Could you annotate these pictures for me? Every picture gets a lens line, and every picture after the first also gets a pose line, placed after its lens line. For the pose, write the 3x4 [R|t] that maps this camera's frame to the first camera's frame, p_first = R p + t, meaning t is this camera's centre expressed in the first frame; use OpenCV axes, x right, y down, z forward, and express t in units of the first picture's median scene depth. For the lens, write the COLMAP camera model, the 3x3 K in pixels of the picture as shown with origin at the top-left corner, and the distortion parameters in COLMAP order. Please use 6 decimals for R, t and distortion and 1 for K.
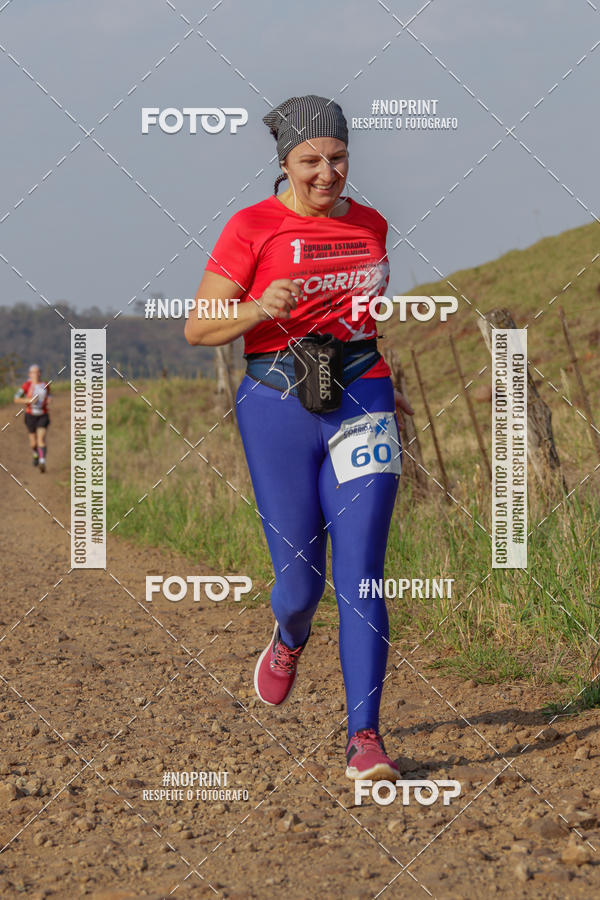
lens RADIAL K [[3936.9, 0, 300.0], [0, 3936.9, 450.0], [0, 0, 1]] dist [0.715826, -5.807168]
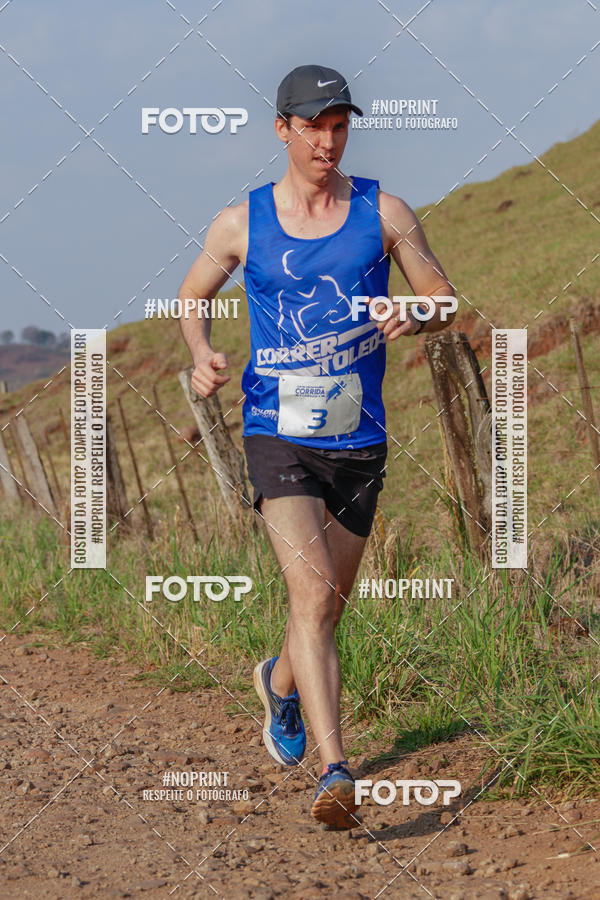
lens RADIAL K [[4041.5, 0, 300.0], [0, 4041.5, 450.0], [0, 0, 1]] dist [0.435102, 5.313868]
pose [[0.997126, 0.012366, 0.074745, -0.005799], [-0.011769, 0.999895, -0.008416, -0.002663], [-0.074841, 0.007512, 0.997167, -0.136548]]
